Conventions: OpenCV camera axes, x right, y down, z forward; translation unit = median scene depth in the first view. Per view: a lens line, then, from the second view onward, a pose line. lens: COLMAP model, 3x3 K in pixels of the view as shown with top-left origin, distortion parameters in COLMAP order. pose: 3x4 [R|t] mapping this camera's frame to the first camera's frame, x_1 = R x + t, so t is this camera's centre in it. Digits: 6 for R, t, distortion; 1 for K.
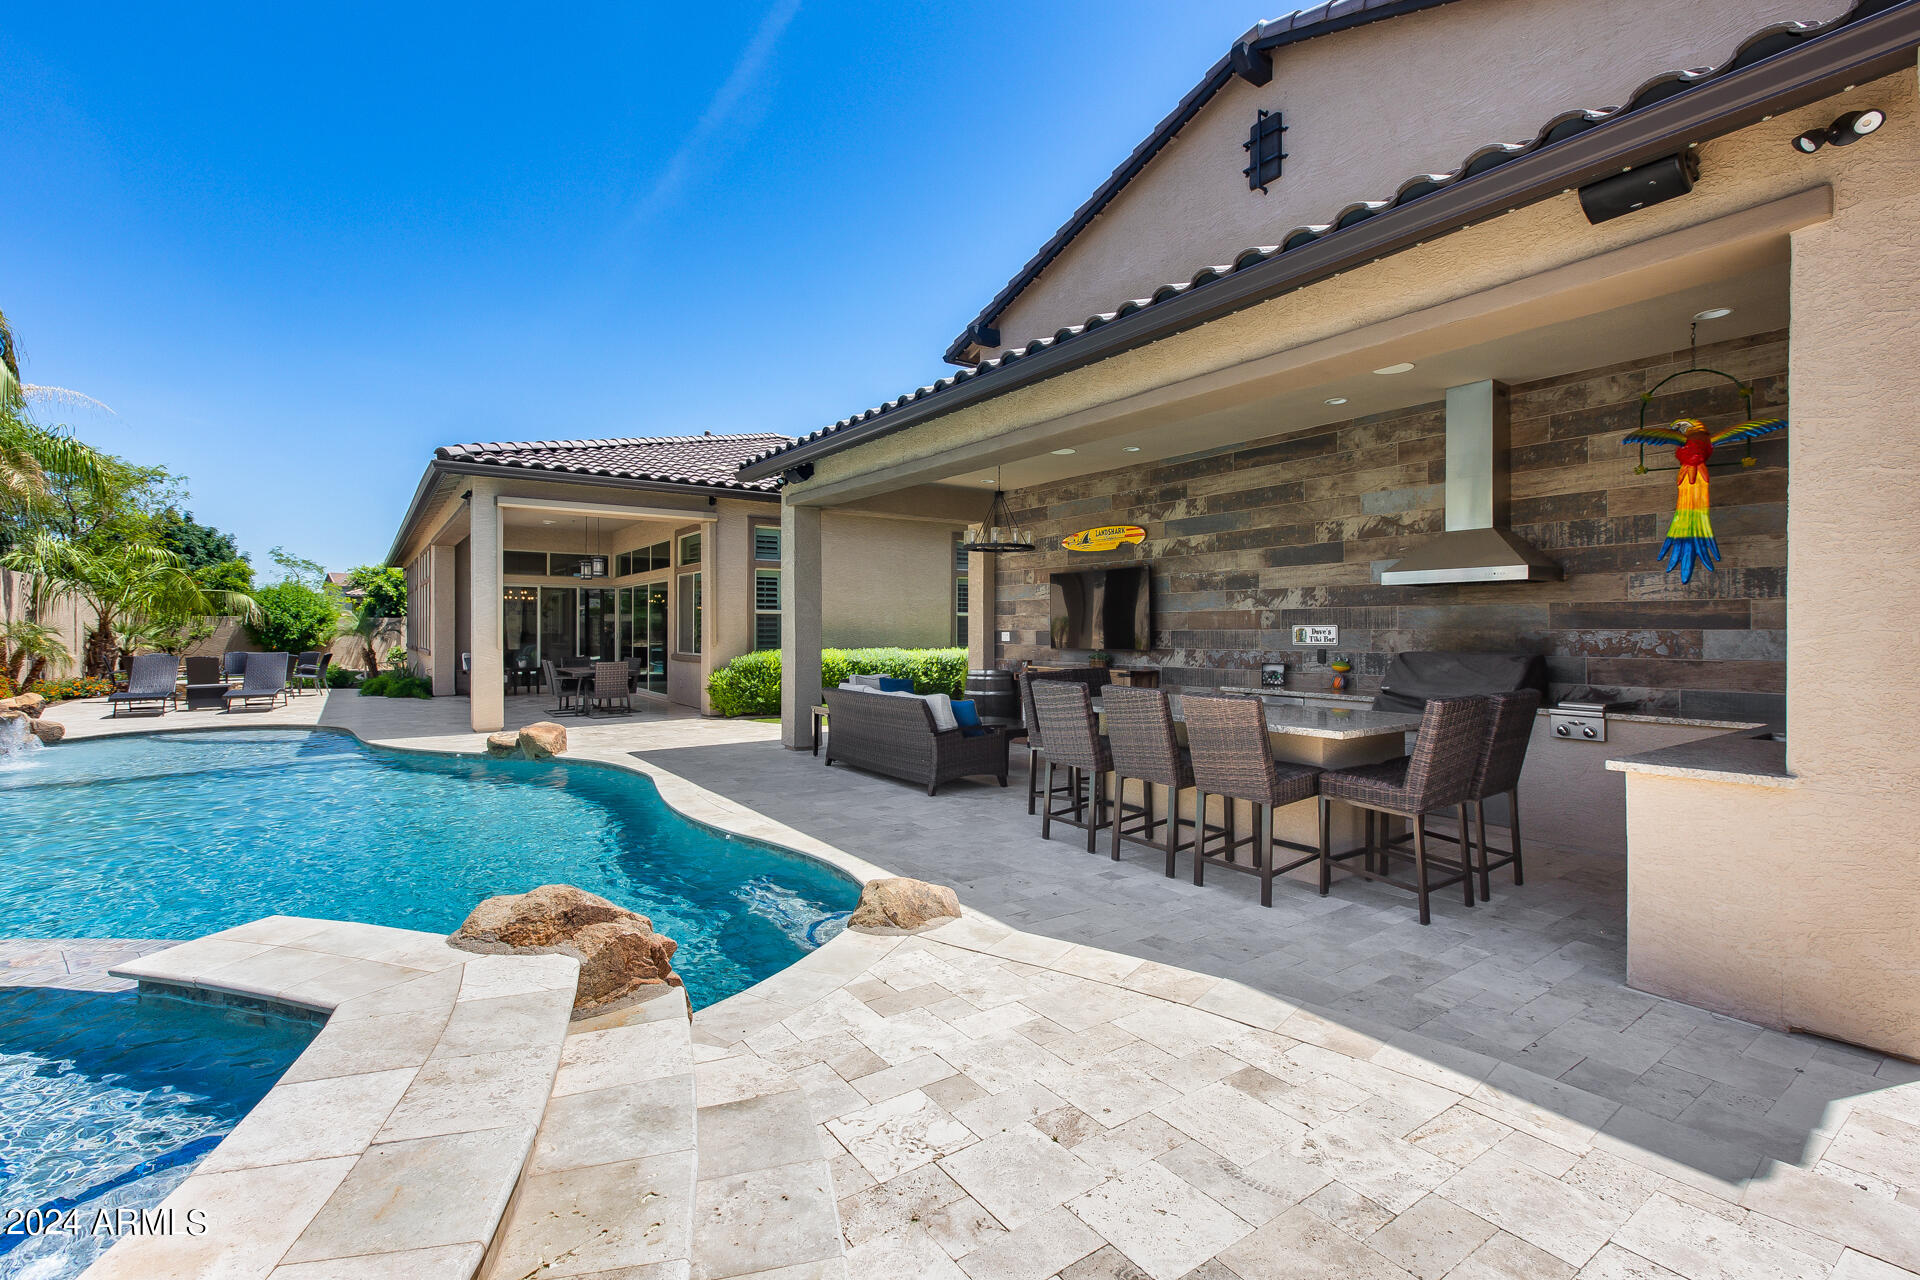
lens RADIAL K [[860.9, 0, 958.3], [0, 860.9, 624.5], [0, 0, 1]] dist [-0.003127, -0.000646]
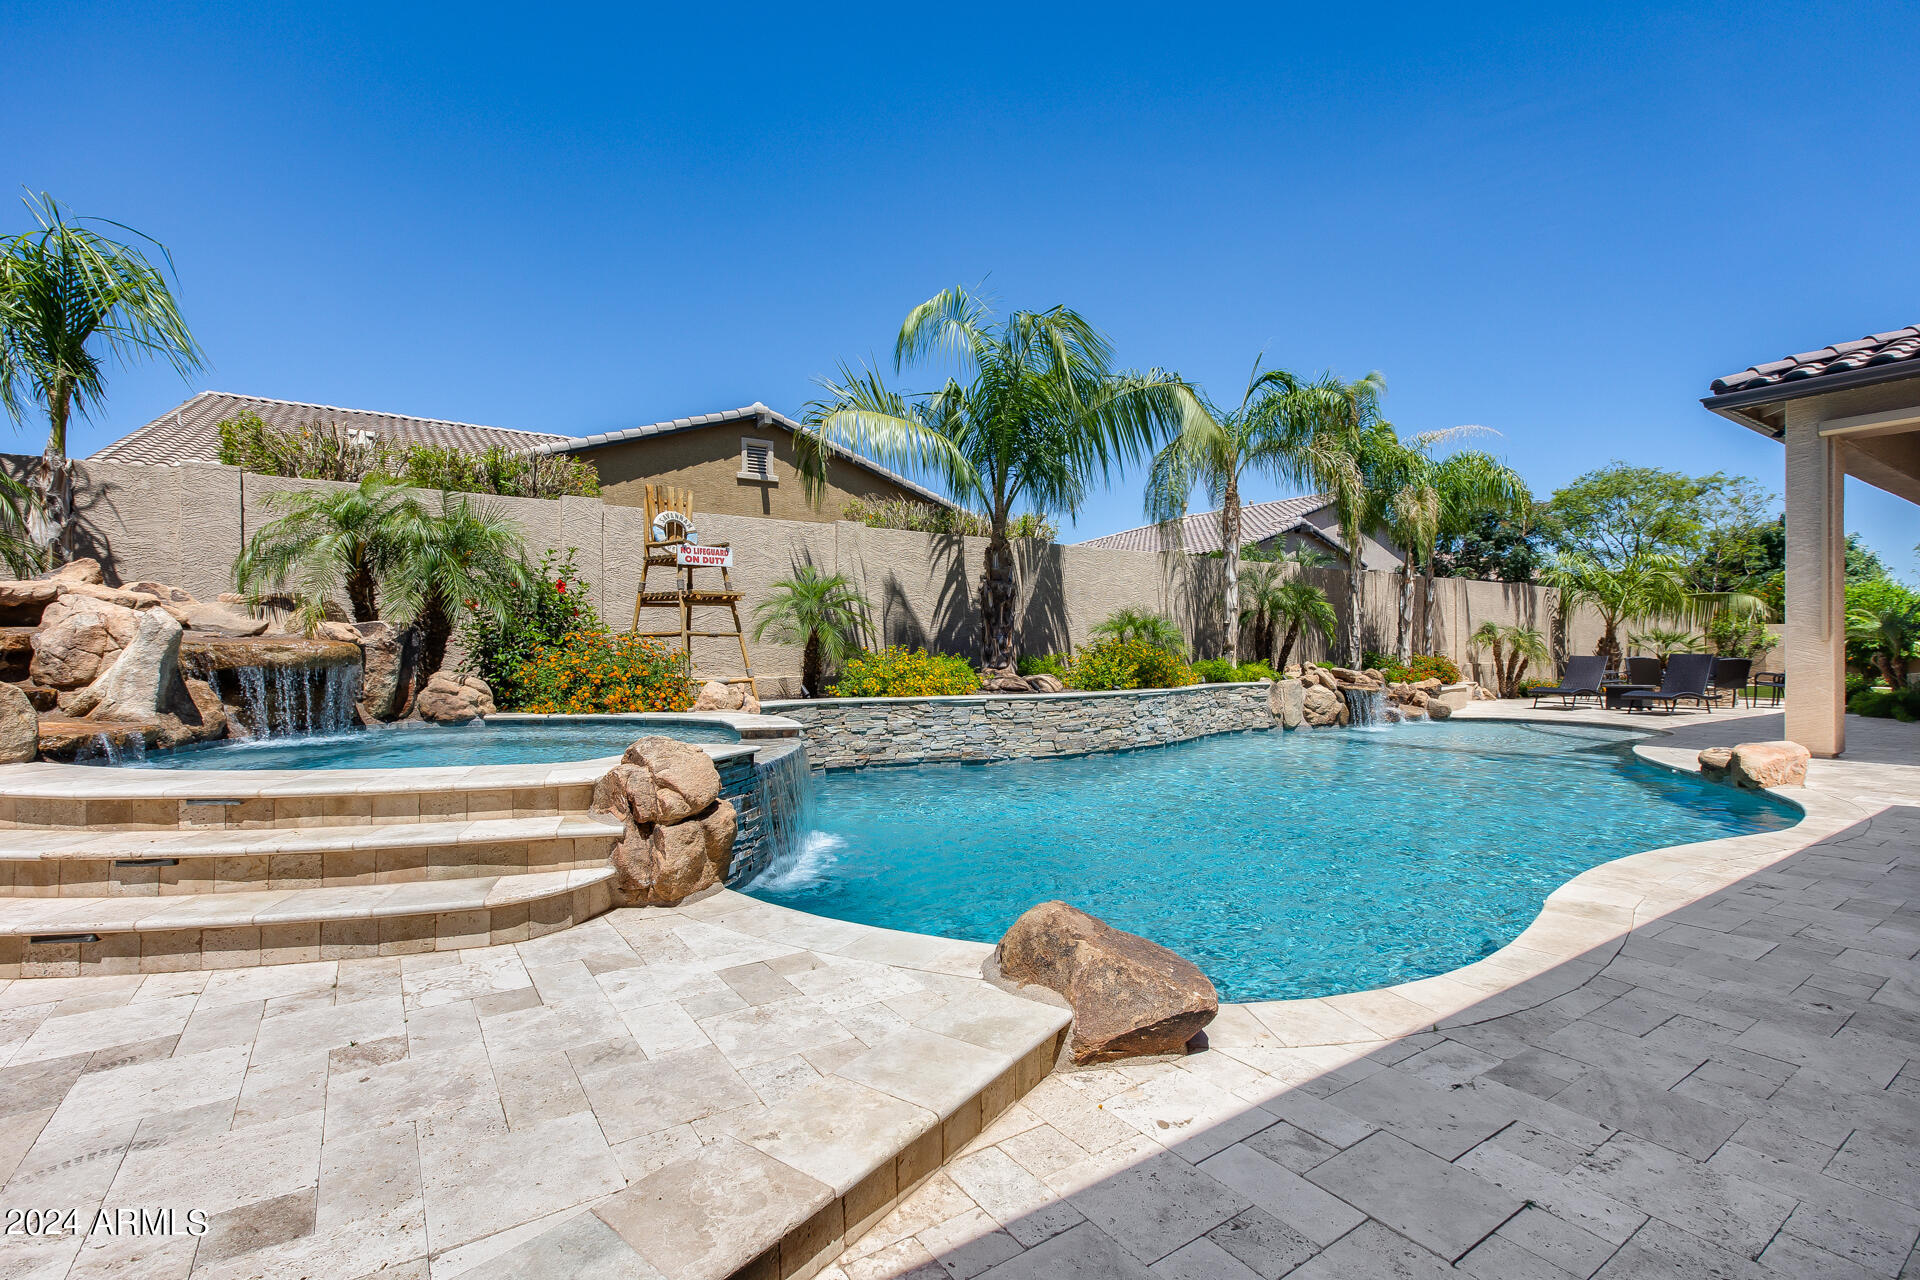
lens RADIAL K [[869.3, 0, 953.5], [0, 869.3, 655.4], [0, 0, 1]] dist [-0.000230, -0.000062]
pose [[-0.021529, 0.006985, -0.999744, 0.235572], [0.003741, 0.999969, 0.006906, 0.041427], [0.999761, -0.003591, -0.021554, 0.382765]]
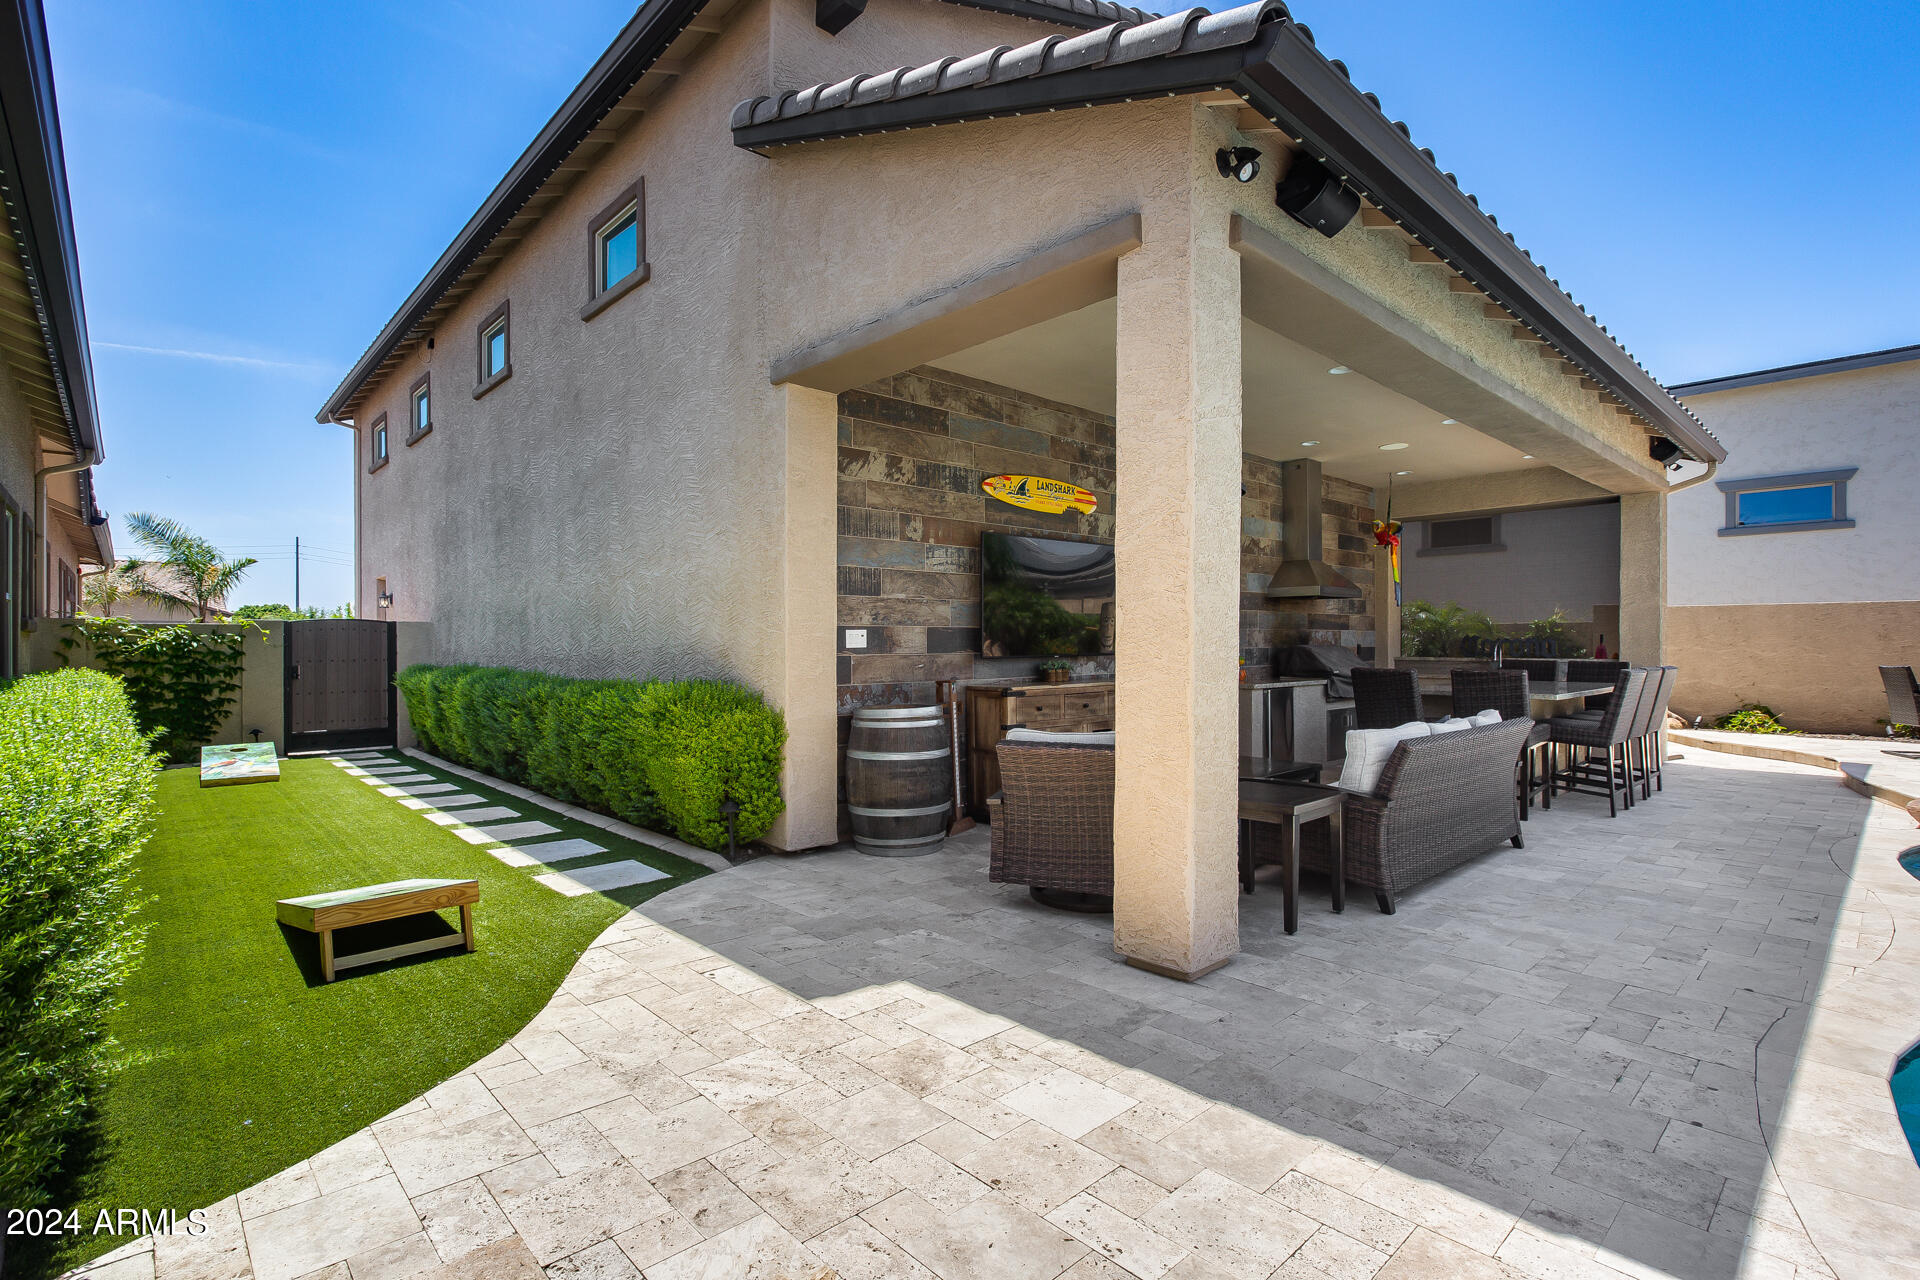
lens RADIAL K [[907.3, 0, 960.0], [0, 907.3, 640.0], [0, 0, 1]] dist [-0.000852, -0.000192]
pose [[-0.135999, 0.002026, 0.990707, -0.572688], [-0.001998, 0.999995, -0.002320, 0.019331], [-0.990707, -0.002295, -0.135994, 1.232477]]
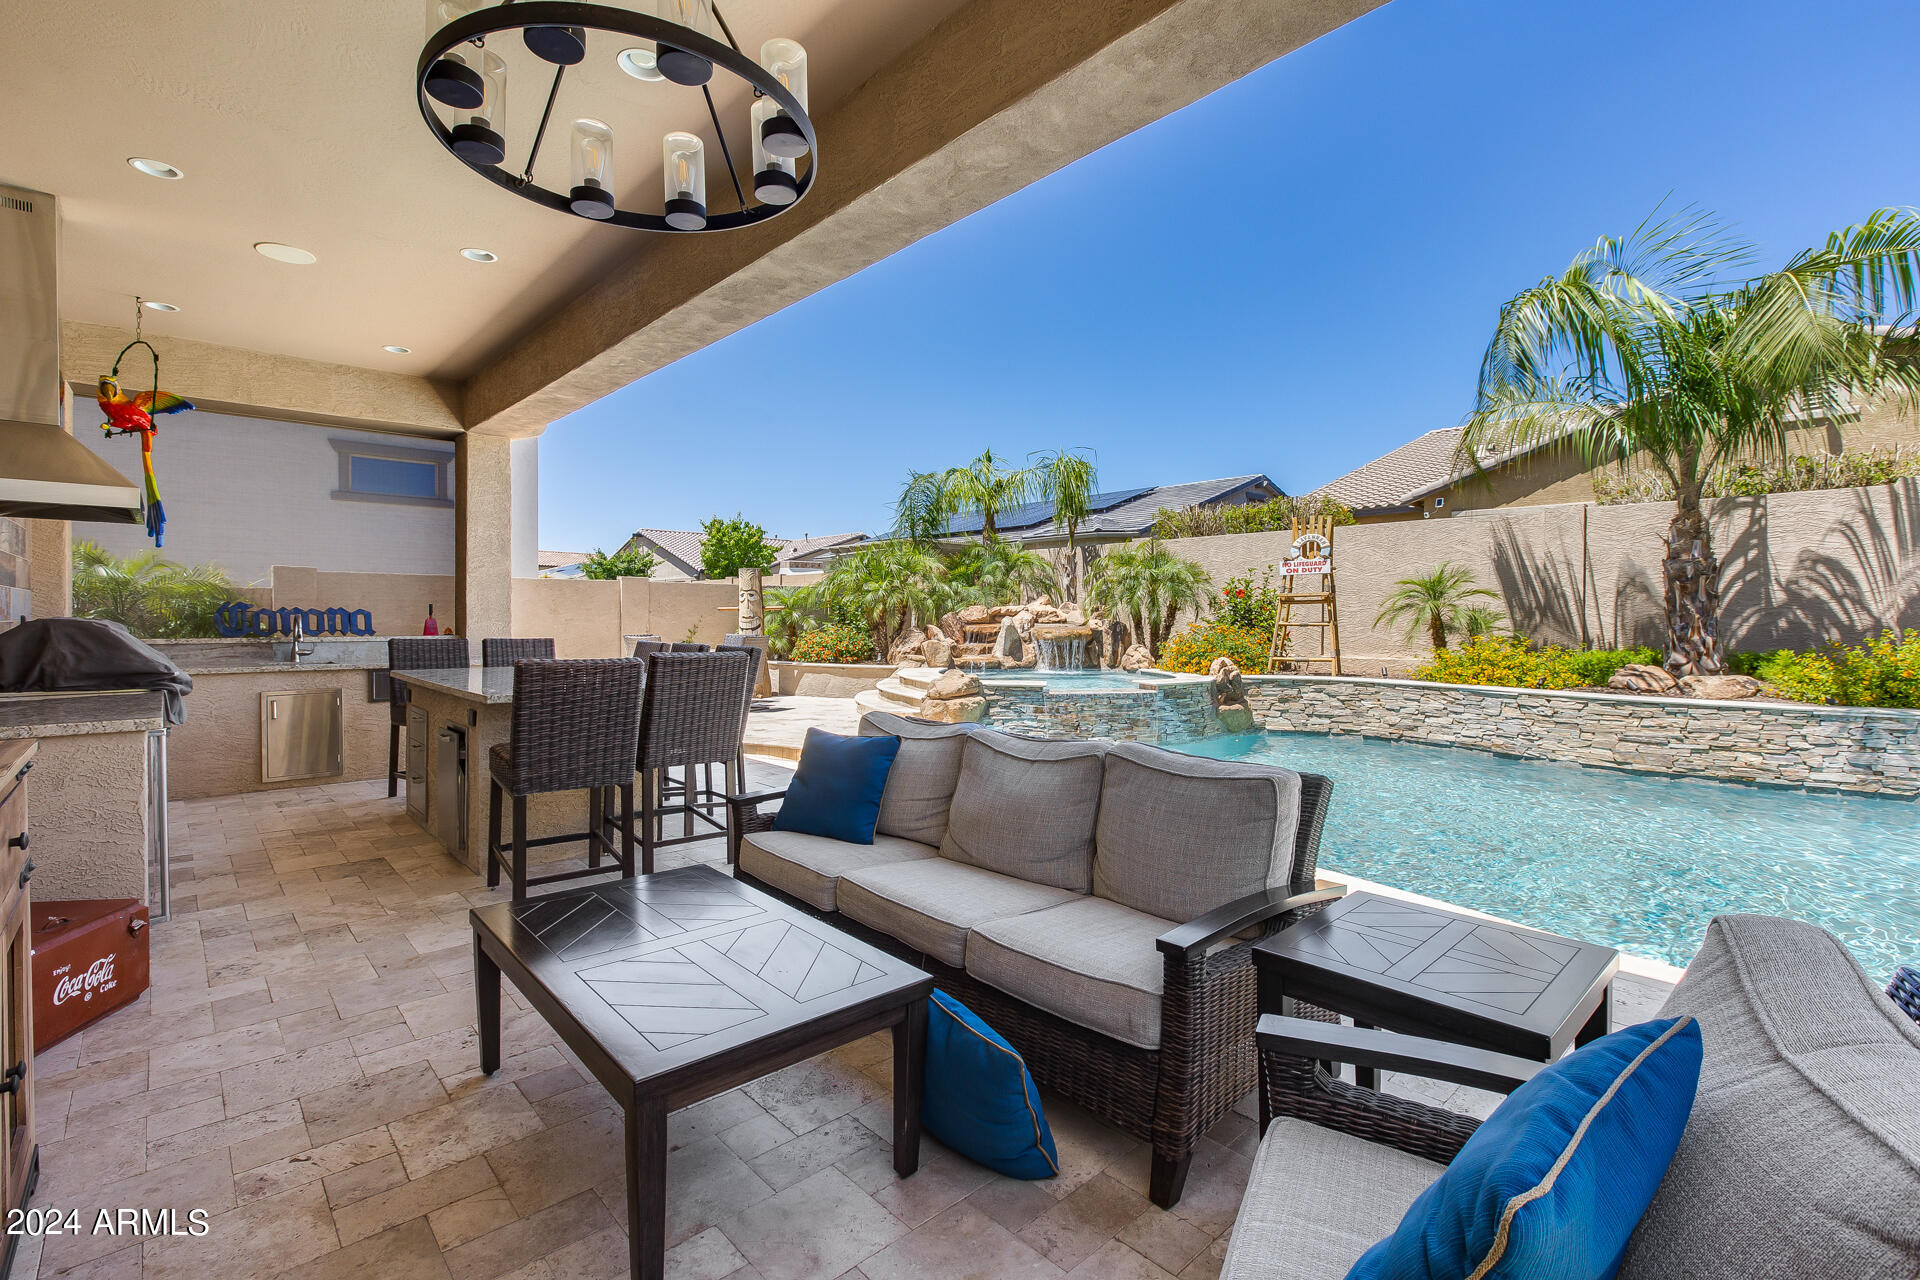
lens RADIAL K [[860.9, 0, 958.3], [0, 860.9, 624.5], [0, 0, 1]] dist [-0.003127, -0.000646]
pose [[-0.992241, -0.002327, -0.124306, -0.003641], [-0.002991, 0.999982, 0.005158, 0.021367], [0.124291, 0.005490, -0.992231, 1.194310]]
